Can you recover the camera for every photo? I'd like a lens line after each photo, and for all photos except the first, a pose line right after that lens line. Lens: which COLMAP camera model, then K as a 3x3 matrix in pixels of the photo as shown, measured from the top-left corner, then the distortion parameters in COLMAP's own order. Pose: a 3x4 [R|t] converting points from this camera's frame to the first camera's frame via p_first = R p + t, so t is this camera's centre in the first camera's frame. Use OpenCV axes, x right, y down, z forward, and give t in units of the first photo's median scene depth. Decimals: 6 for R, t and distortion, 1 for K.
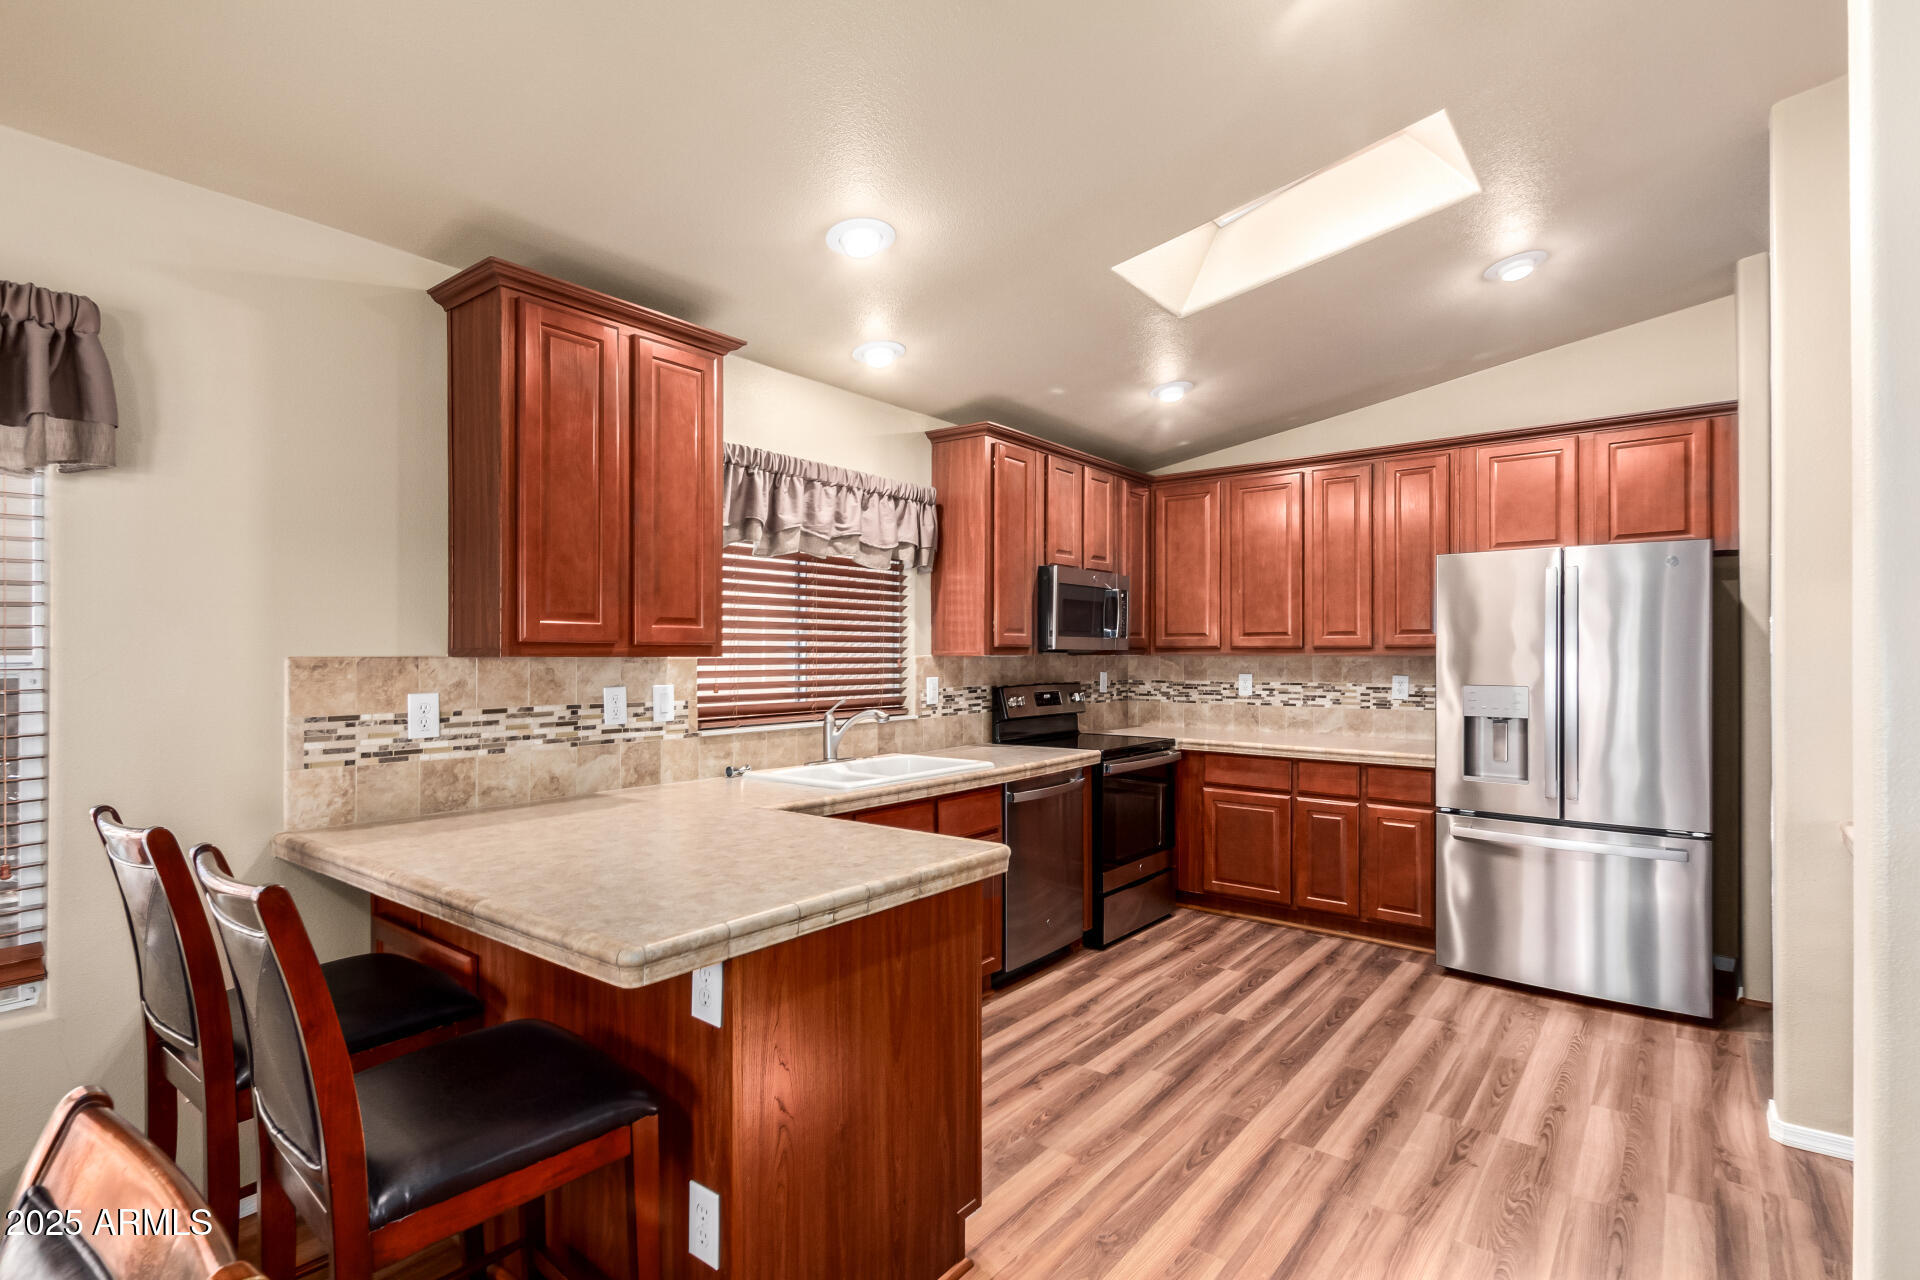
lens RADIAL K [[935.1, 0, 960.7], [0, 935.1, 647.9], [0, 0, 1]] dist [0.005801, -0.000489]
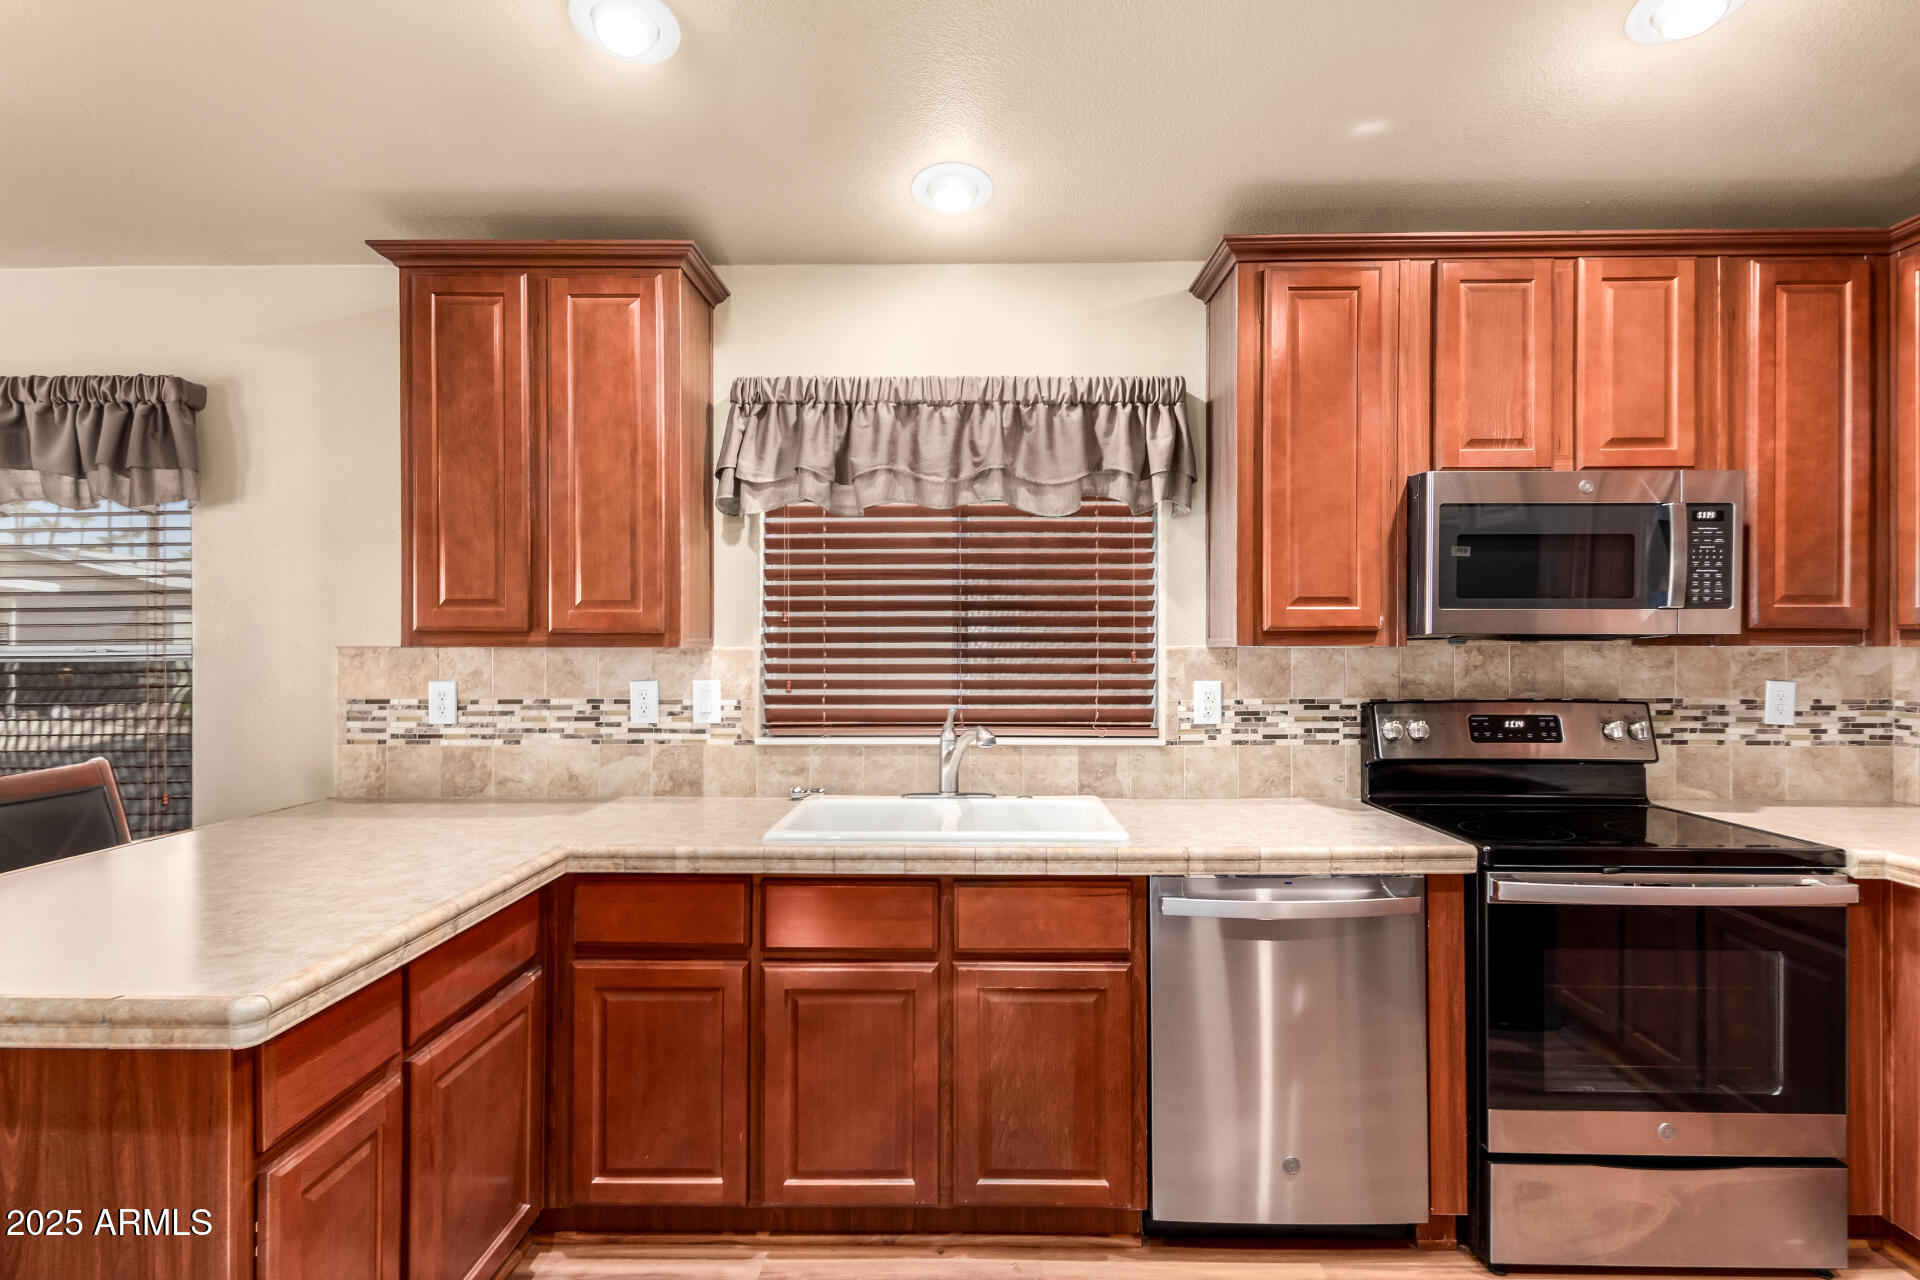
lens RADIAL K [[920.6, 0, 960.0], [0, 920.6, 640.0], [0, 0, 1]] dist [0.009576, -0.000781]
pose [[0.602752, -0.004352, -0.797917, 0.502885], [0.005780, 0.999983, -0.001088, 0.005503], [0.797907, -0.003956, 0.602767, 0.701420]]
